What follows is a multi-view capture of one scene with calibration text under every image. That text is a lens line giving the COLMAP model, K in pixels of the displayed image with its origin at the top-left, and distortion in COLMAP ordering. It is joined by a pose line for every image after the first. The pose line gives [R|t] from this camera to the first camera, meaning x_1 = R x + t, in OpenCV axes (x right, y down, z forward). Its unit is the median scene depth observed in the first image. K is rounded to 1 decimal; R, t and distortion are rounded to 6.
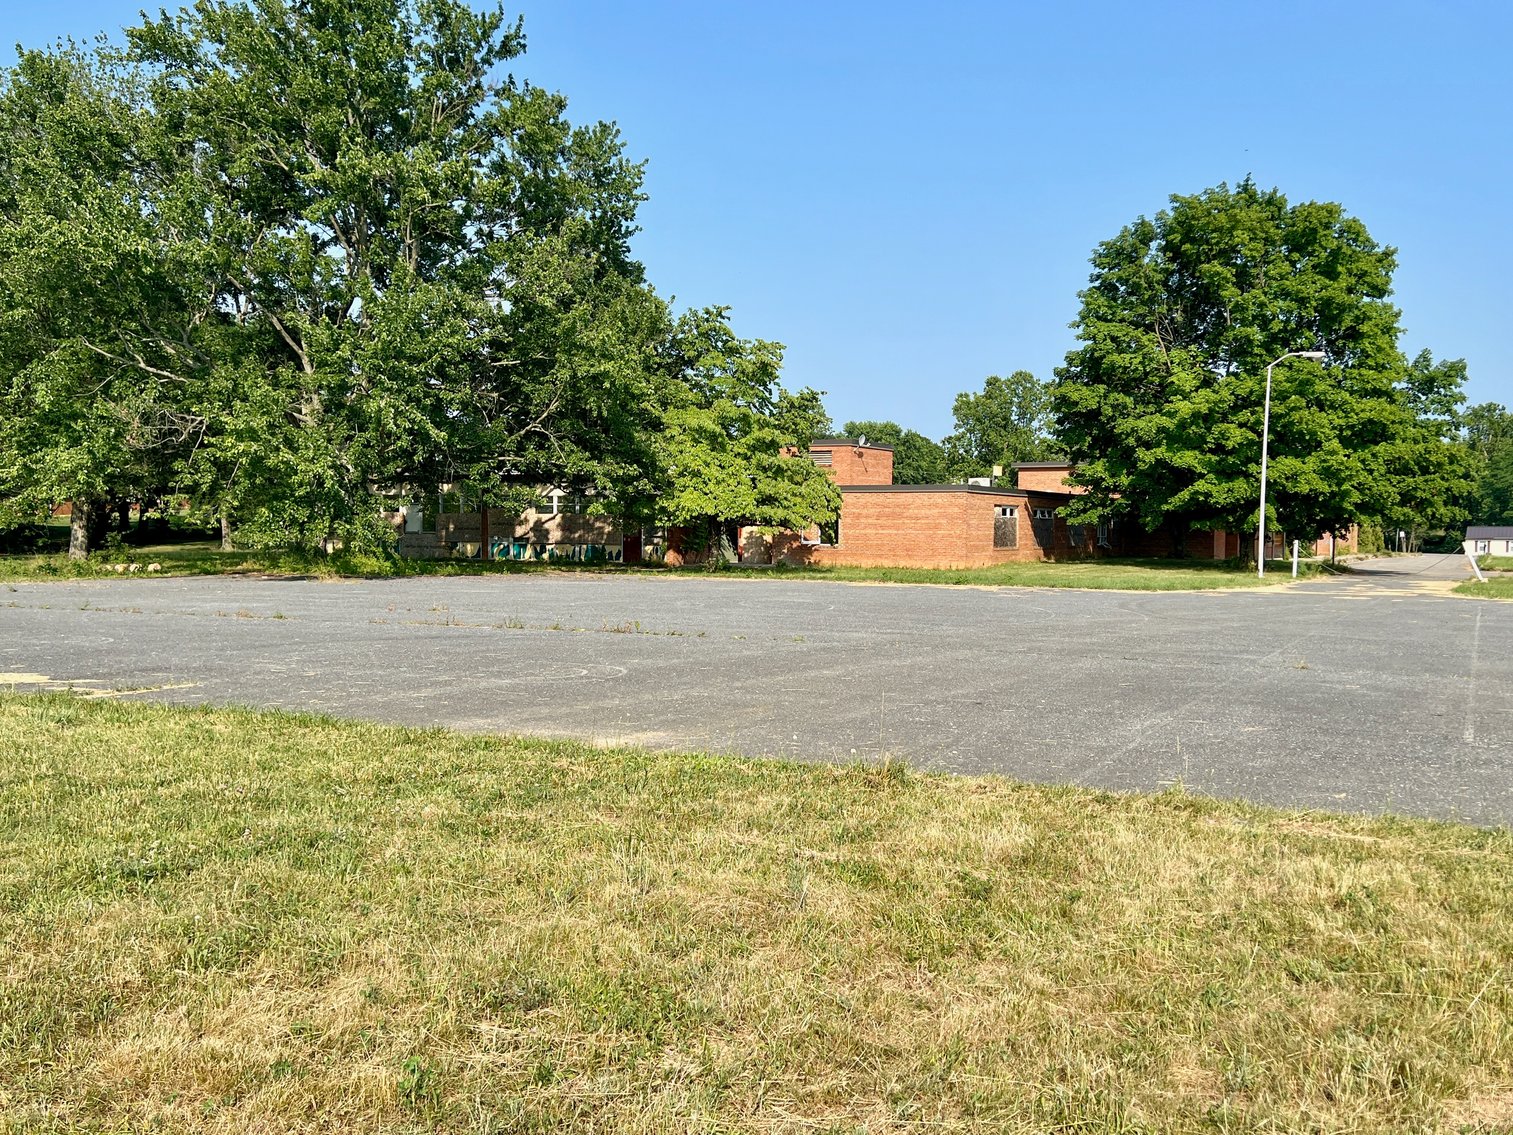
lens RADIAL K [[1404.1, 0, 752.2], [0, 1404.1, 583.3], [0, 0, 1]] dist [0.027600, 0.000000]
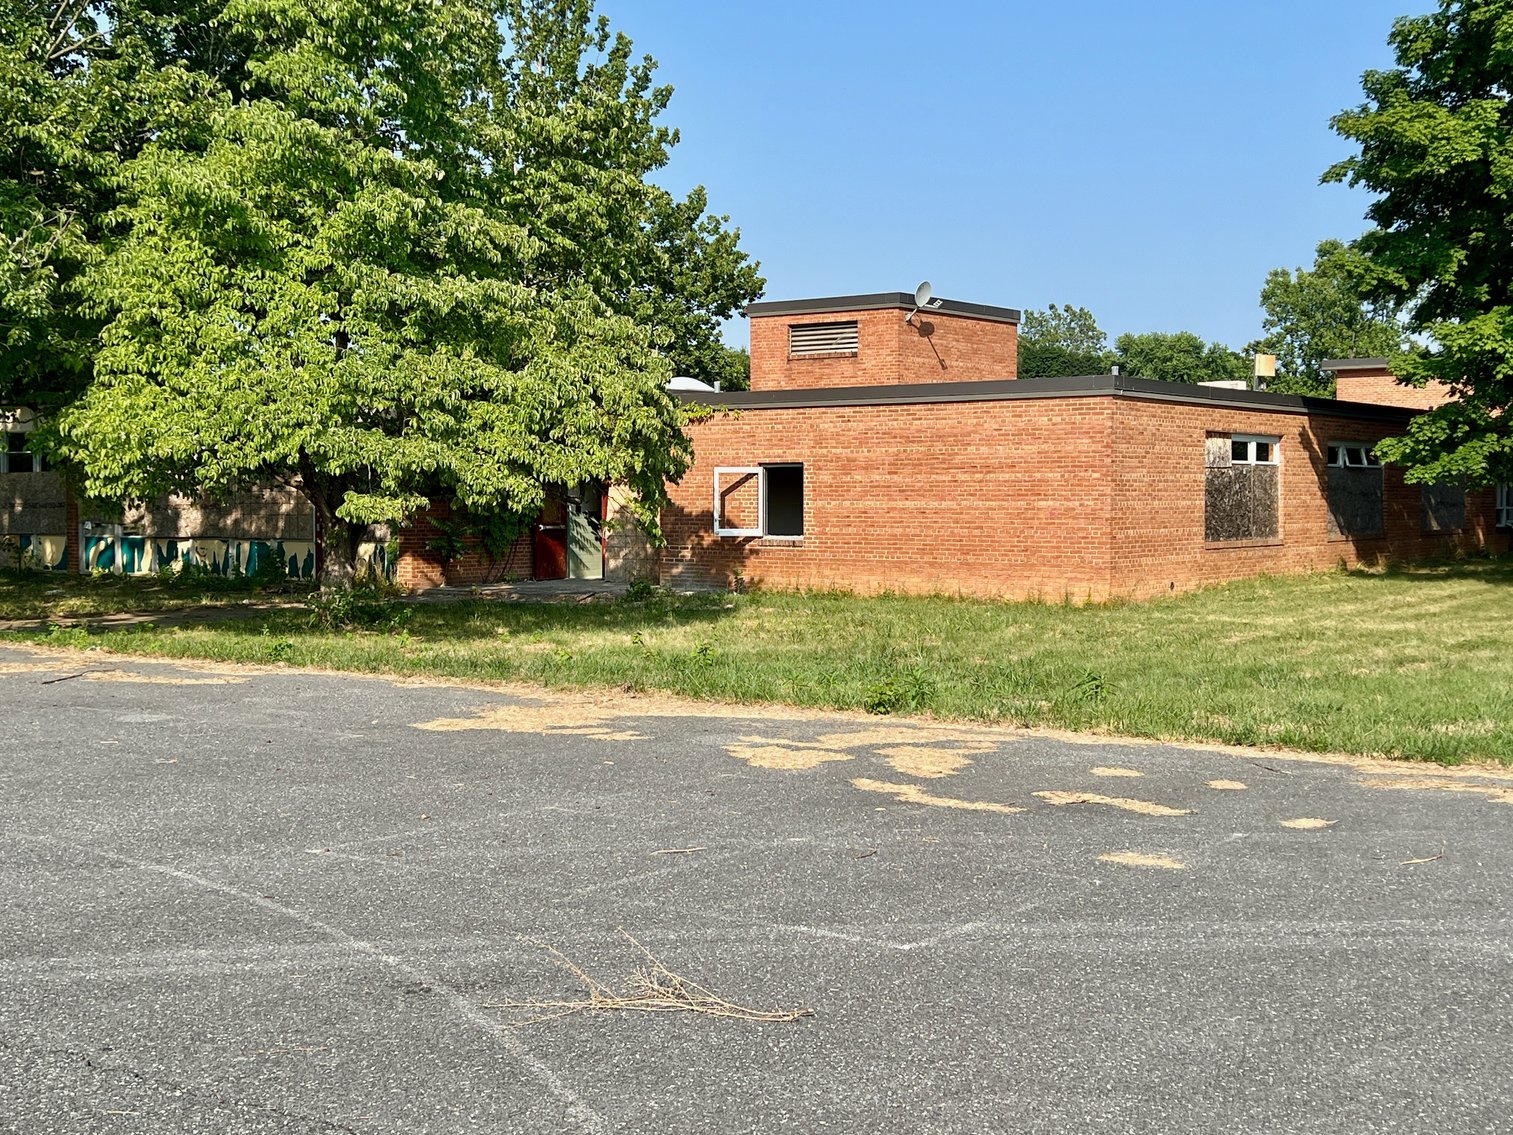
lens RADIAL K [[1870.8, 0, 766.2], [0, 1870.8, 554.2], [0, 0, 1]] dist [0.051391, 0.000000]
pose [[0.990001, -0.006737, -0.140897, 0.121618], [0.005488, 0.999942, -0.009252, -0.017421], [0.140951, 0.008386, 0.989981, 0.456465]]
